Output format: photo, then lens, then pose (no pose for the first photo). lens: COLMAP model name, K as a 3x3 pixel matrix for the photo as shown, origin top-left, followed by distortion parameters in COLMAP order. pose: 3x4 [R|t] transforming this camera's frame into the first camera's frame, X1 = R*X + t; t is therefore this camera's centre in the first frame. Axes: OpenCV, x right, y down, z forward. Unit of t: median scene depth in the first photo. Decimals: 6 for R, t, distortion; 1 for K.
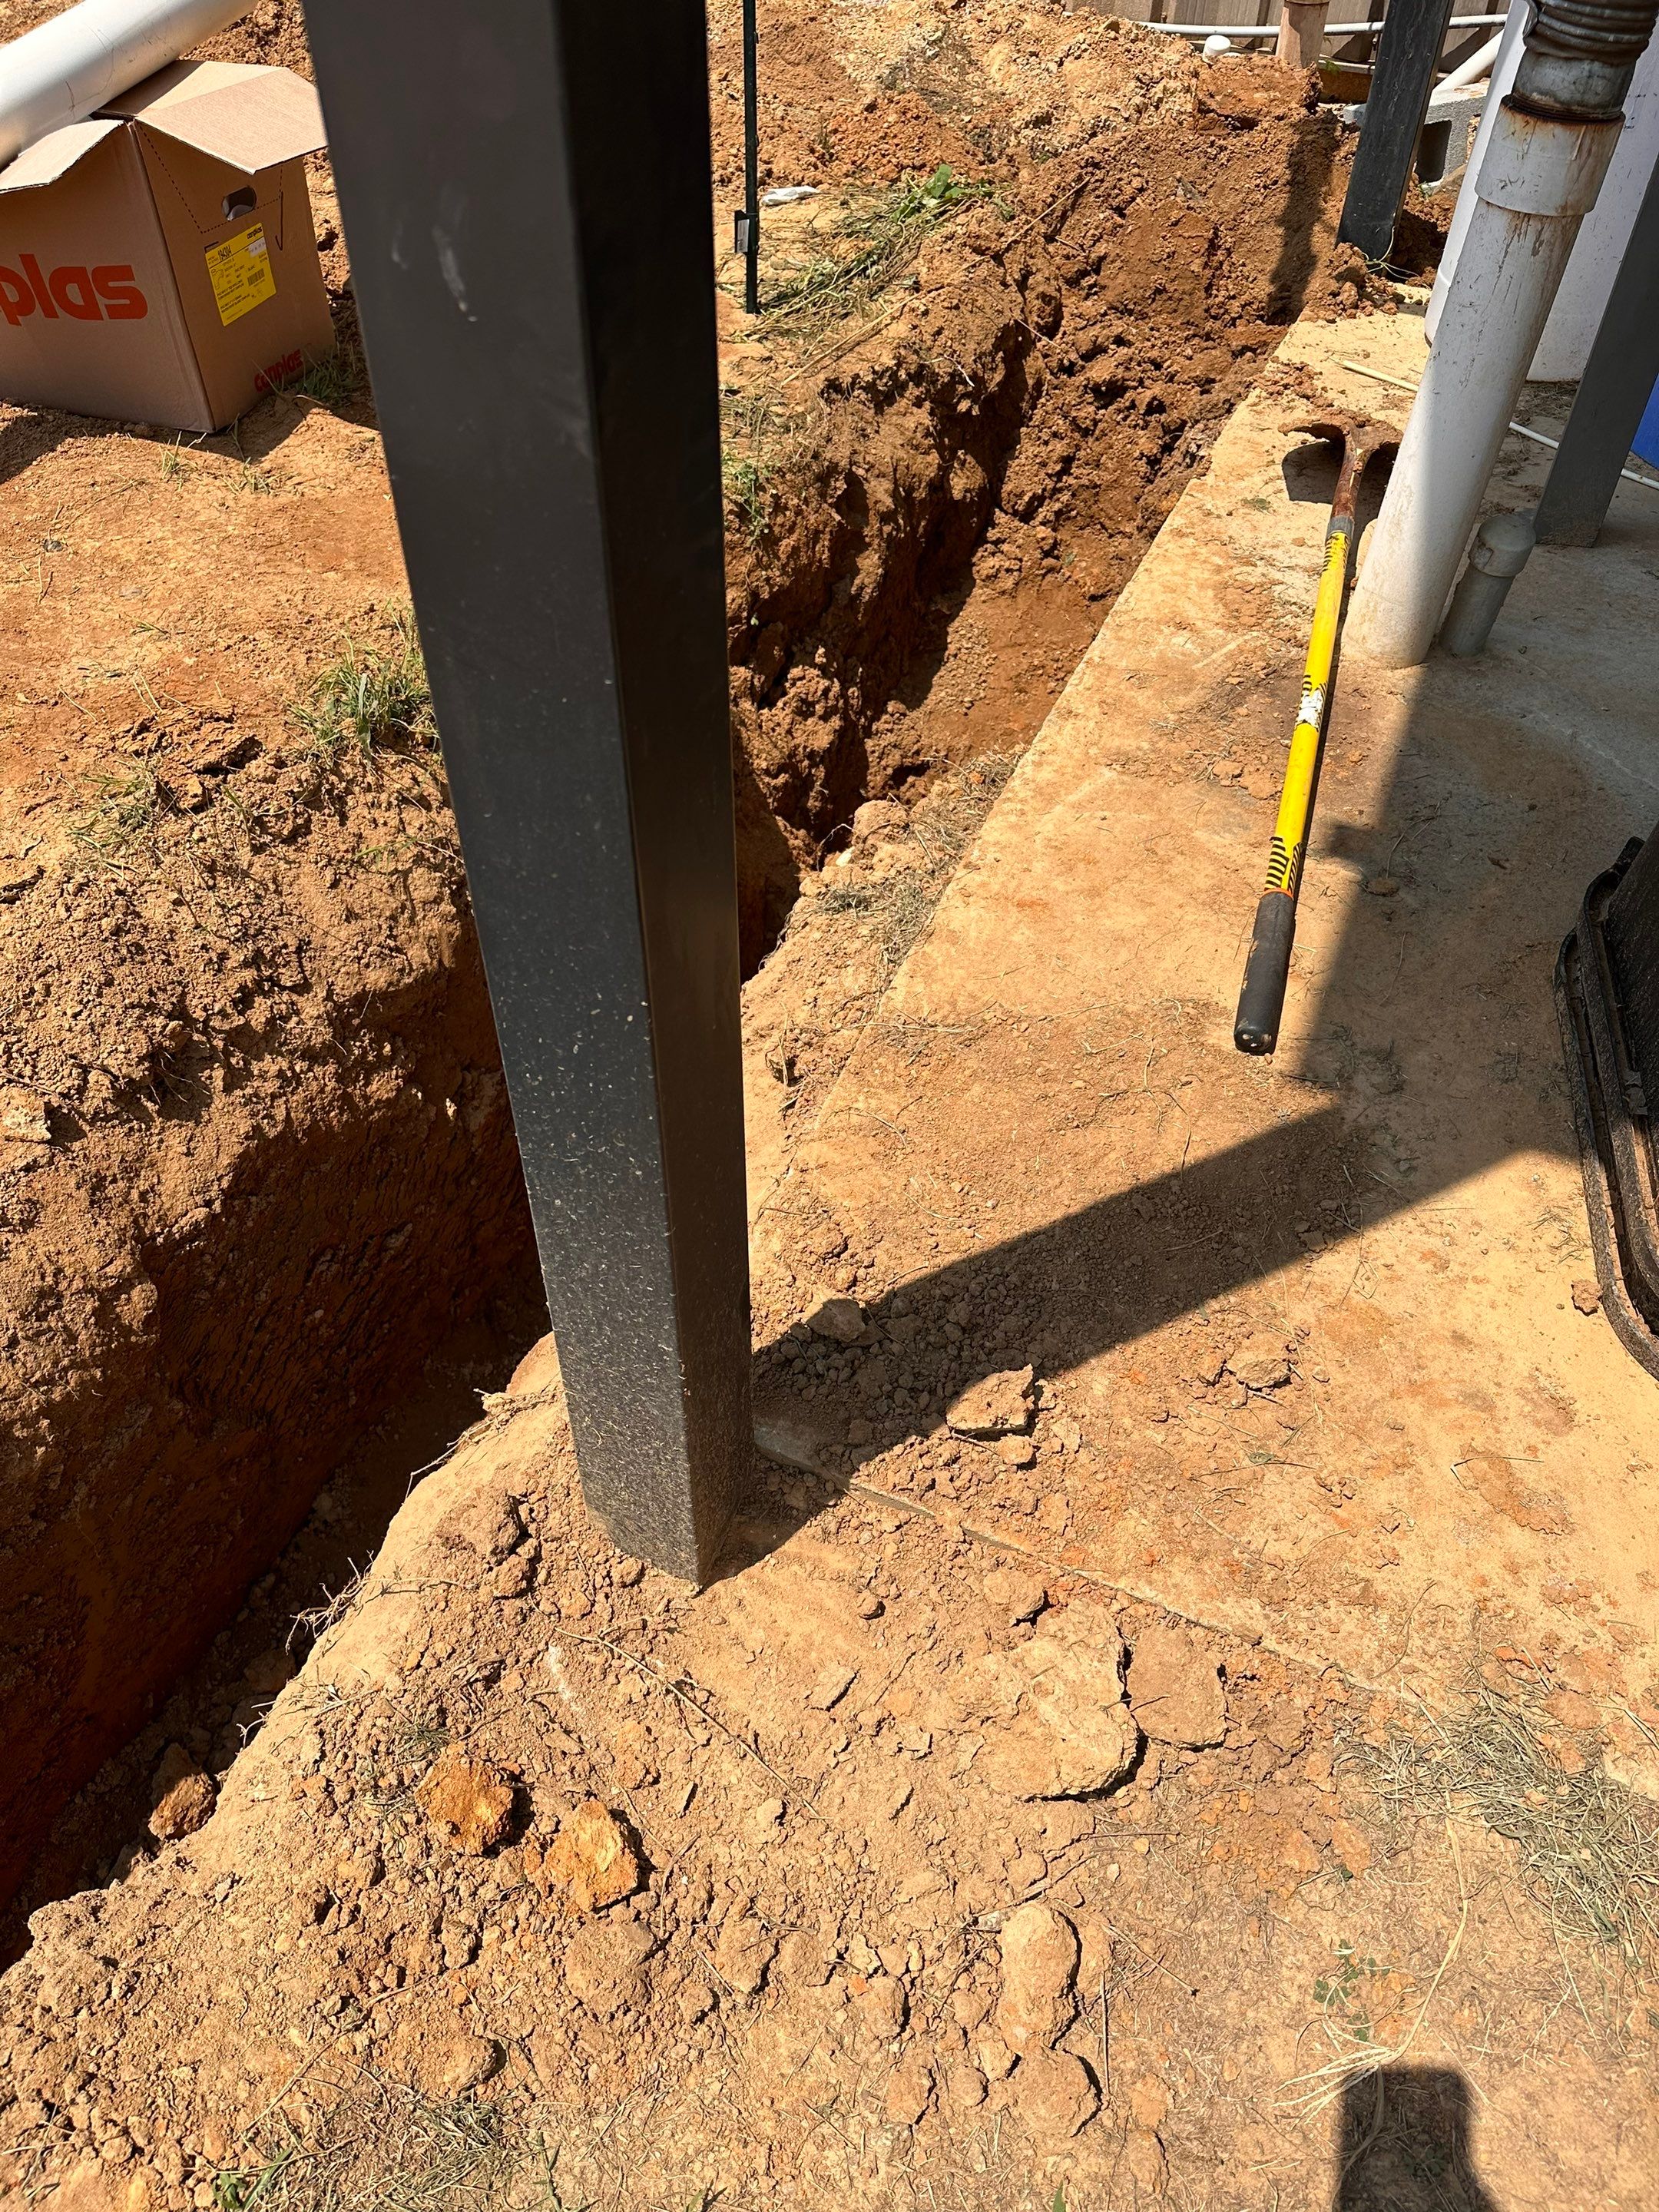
lens RADIAL K [[1567.4, 0, 829.5], [0, 1567.4, 1106.0], [0, 0, 1]] dist [0.065317, -0.093330]
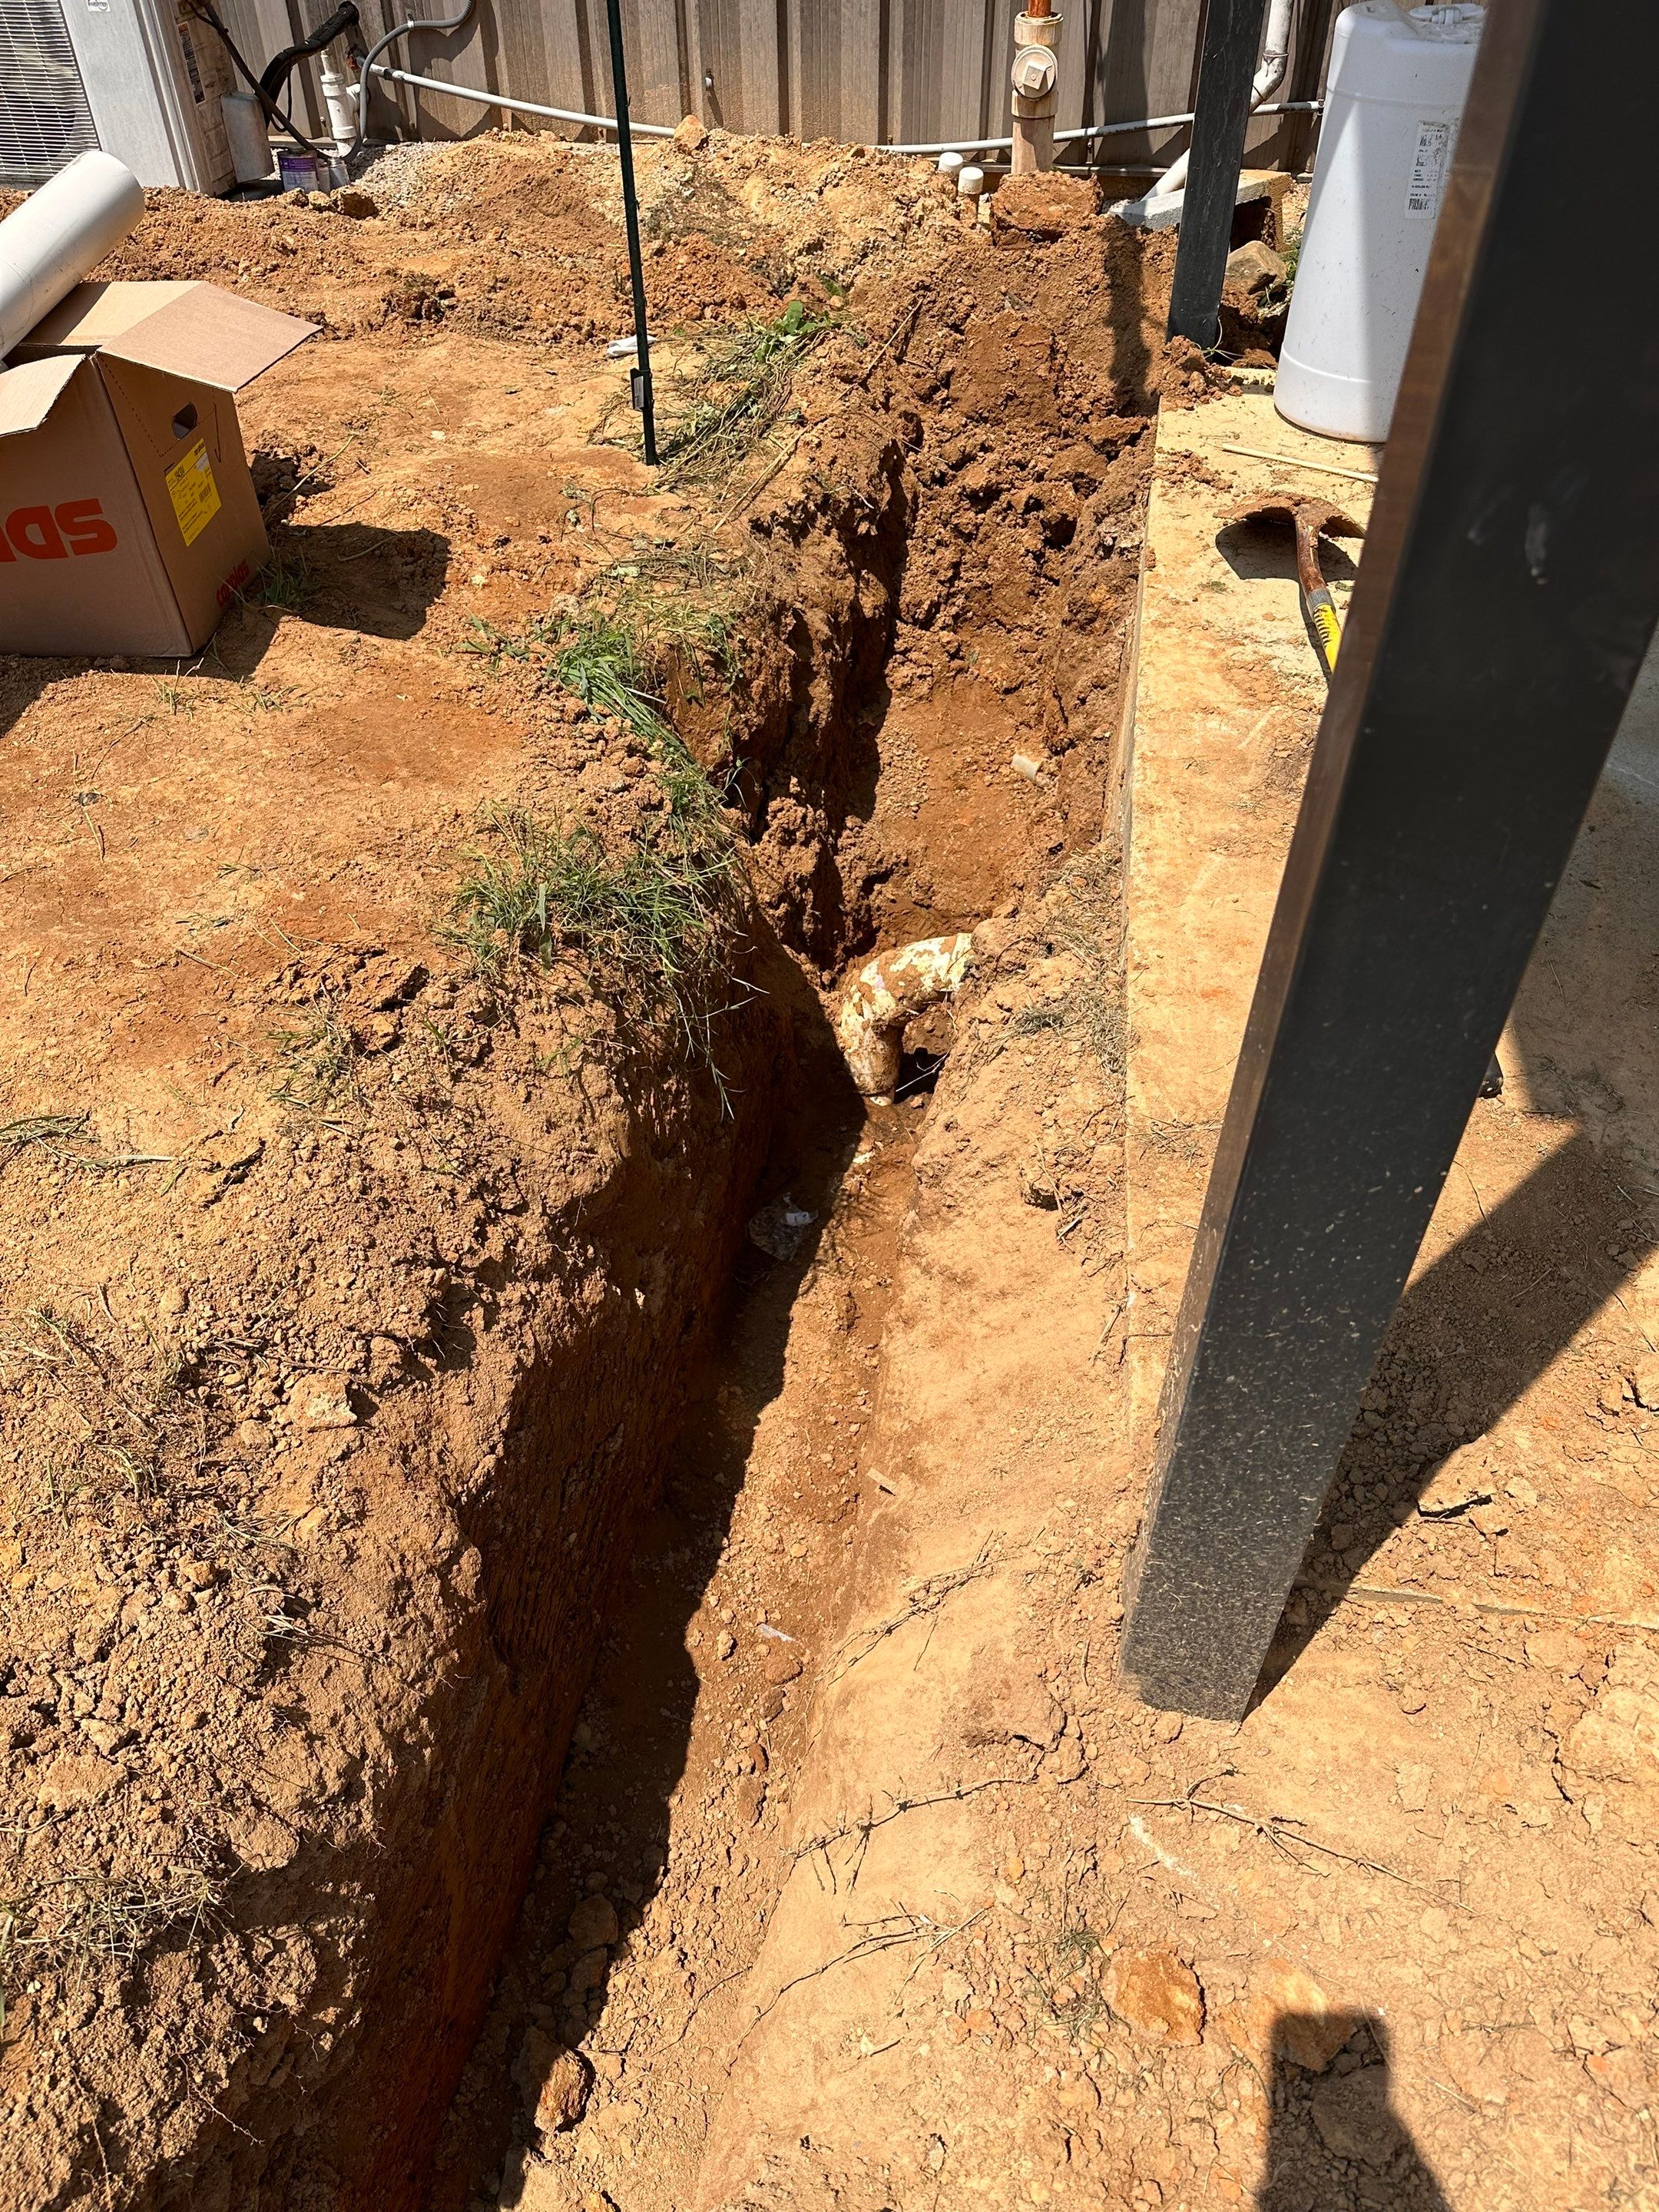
lens RADIAL K [[1548.3, 0, 820.9], [0, 1548.3, 1112.8], [0, 0, 1]] dist [0.130703, -0.231188]
pose [[0.968779, -0.185103, 0.164938, -0.225881], [0.192245, 0.980939, -0.028304, -0.052081], [-0.156555, 0.059129, 0.985898, 0.014658]]
